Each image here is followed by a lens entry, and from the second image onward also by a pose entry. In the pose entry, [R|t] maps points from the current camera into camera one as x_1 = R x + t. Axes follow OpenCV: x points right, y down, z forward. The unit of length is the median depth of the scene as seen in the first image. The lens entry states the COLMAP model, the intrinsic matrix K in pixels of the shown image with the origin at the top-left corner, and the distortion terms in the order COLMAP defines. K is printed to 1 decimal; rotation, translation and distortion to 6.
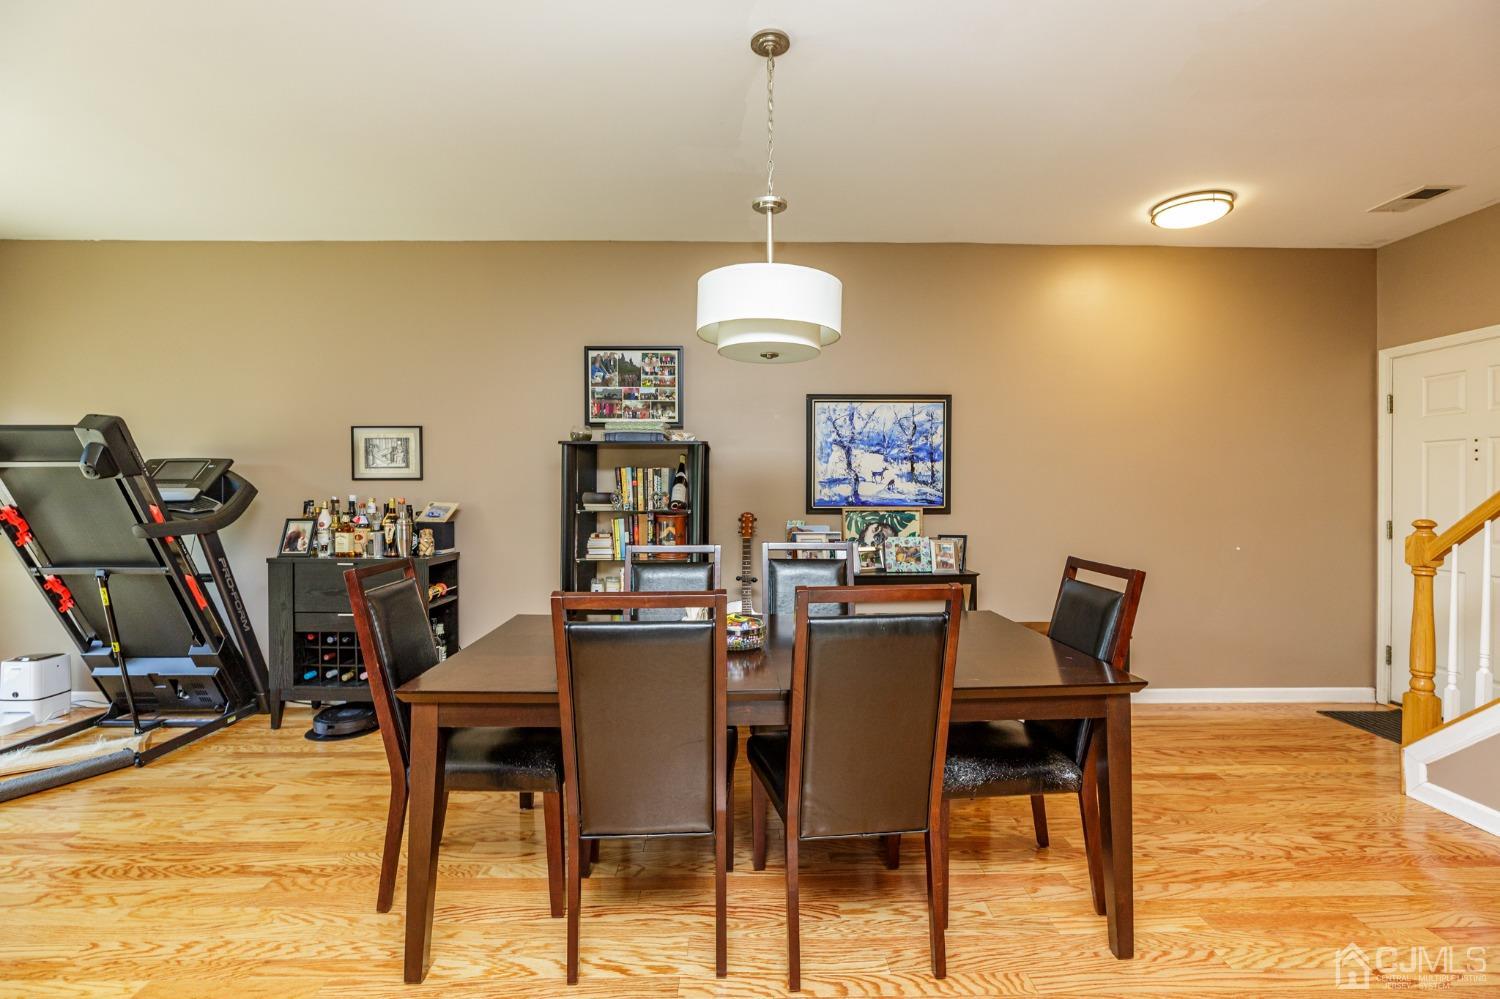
lens RADIAL K [[681.8, 0, 750.3], [0, 681.8, 492.0], [0, 0, 1]] dist [-0.024057, 0.010237]
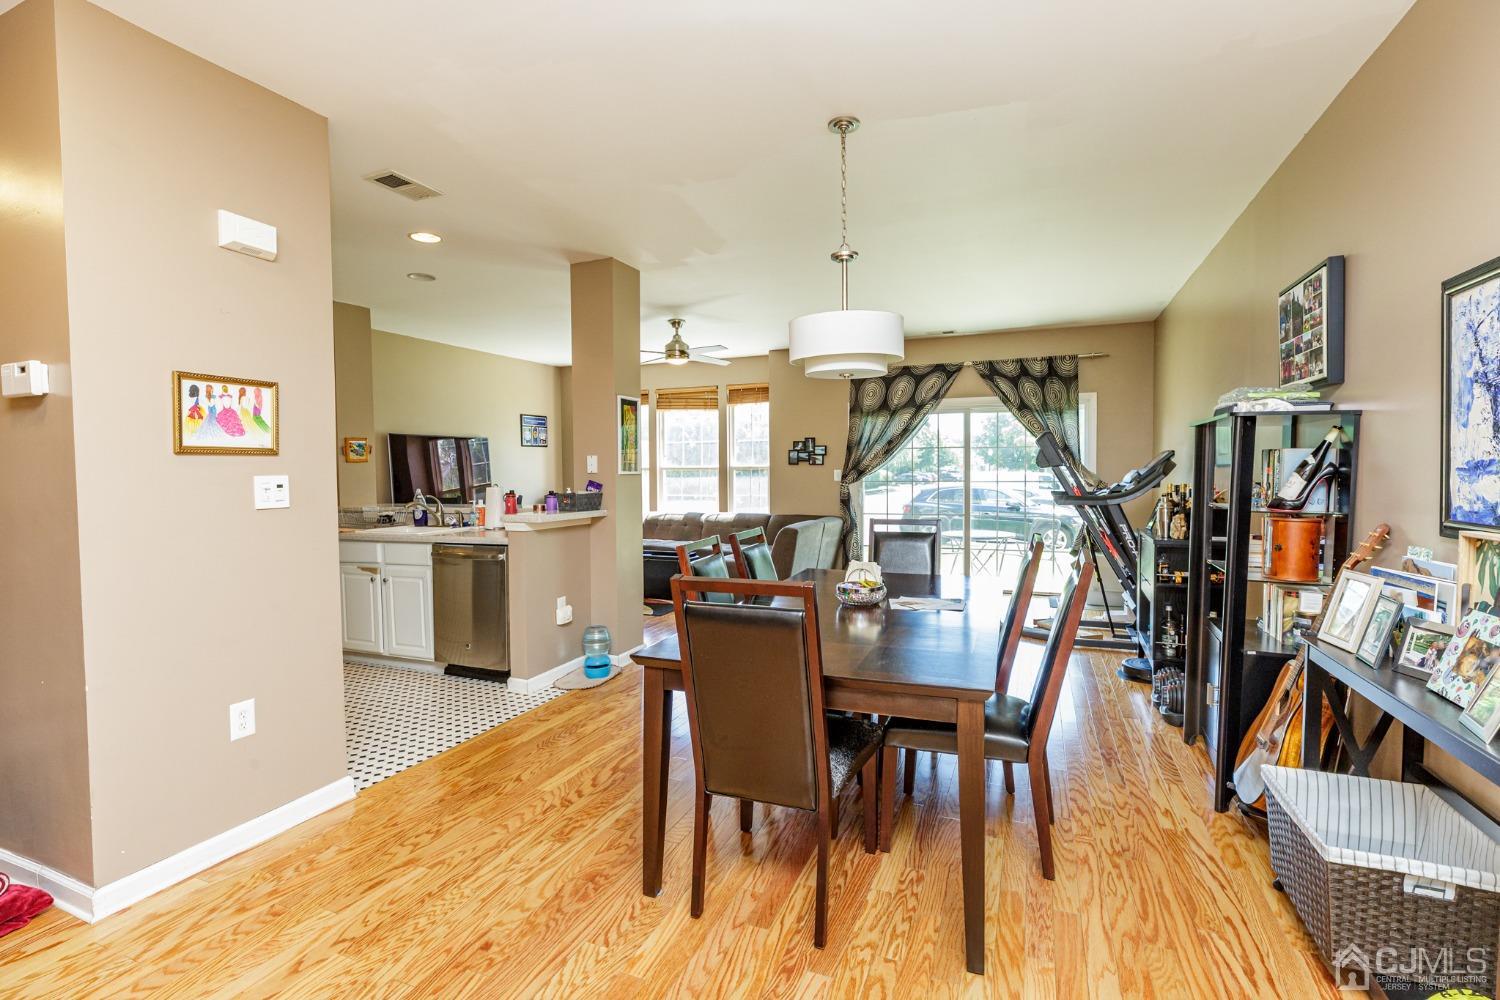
lens RADIAL K [[696.8, 0, 754.0], [0, 696.8, 496.8], [0, 0, 1]] dist [-0.001177, -0.000030]
pose [[-0.392330, 0.040043, -0.918952, 0.737891], [0.004030, 0.999117, 0.041816, -0.017967], [0.919816, 0.012702, -0.392145, 0.773689]]
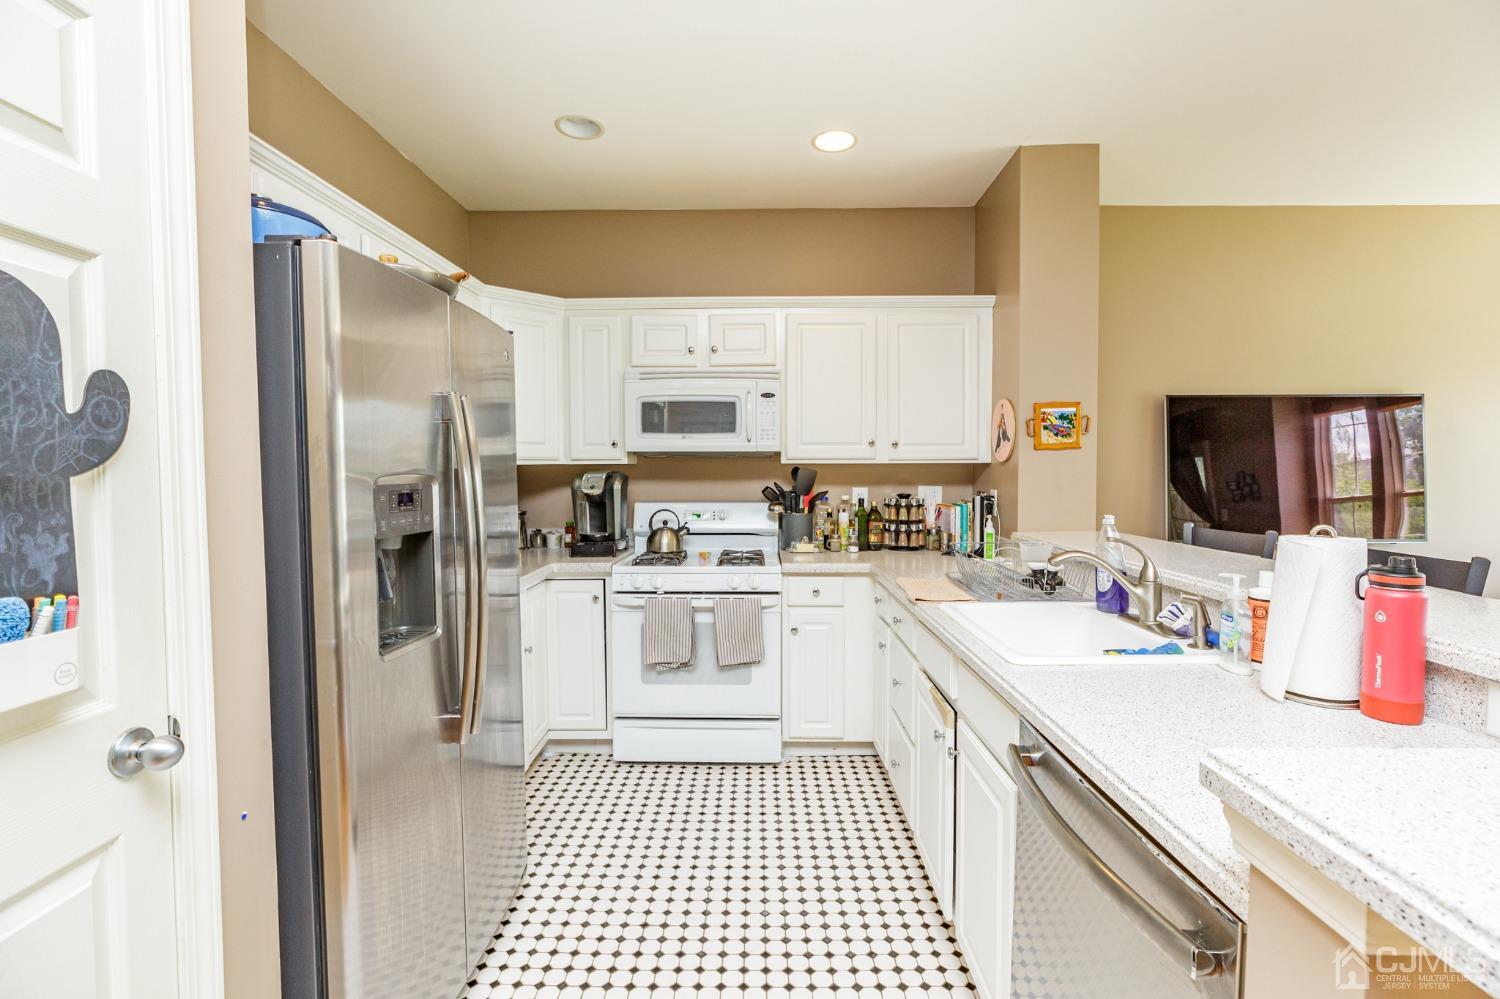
lens RADIAL K [[675.0, 0, 743.9], [0, 675.0, 494.4], [0, 0, 1]] dist [-0.026388, 0.010194]
pose [[-0.999471, 0.001353, 0.032485, 0.017692], [0.002885, 0.998883, 0.047171, -0.018800], [-0.032385, 0.047240, -0.998358, 0.162314]]
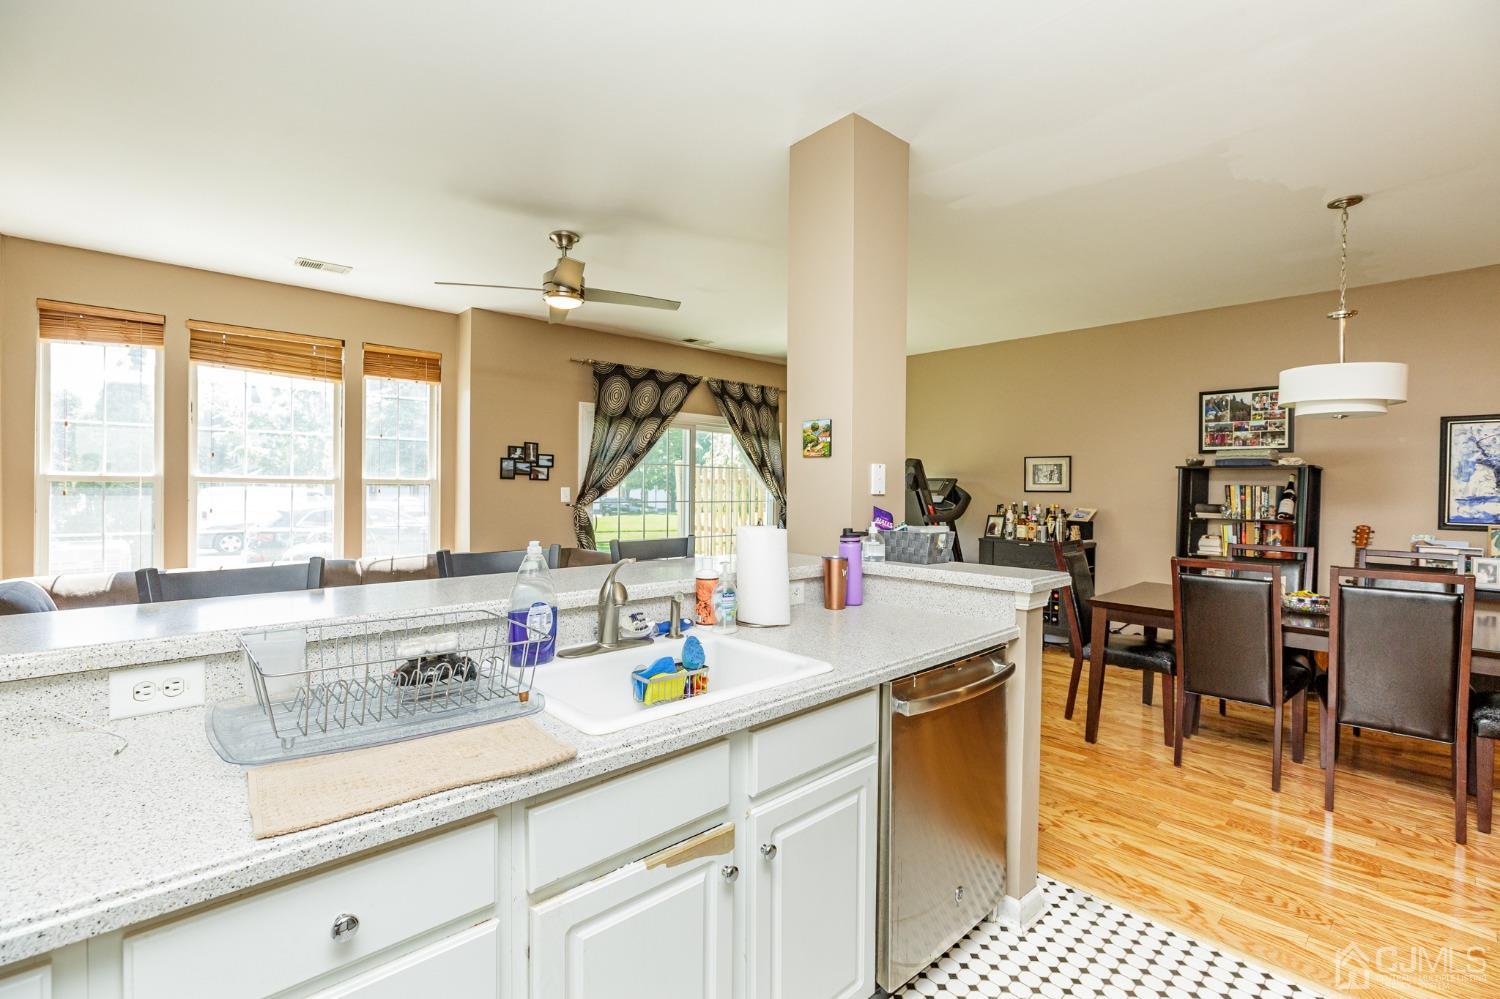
lens RADIAL K [[675.0, 0, 743.9], [0, 675.0, 494.4], [0, 0, 1]] dist [-0.026388, 0.010194]
pose [[0.664478, 0.016454, -0.747127, 0.140421], [-0.016357, 0.999838, 0.007471, -0.012767], [0.747129, 0.007257, 0.664640, -0.518175]]
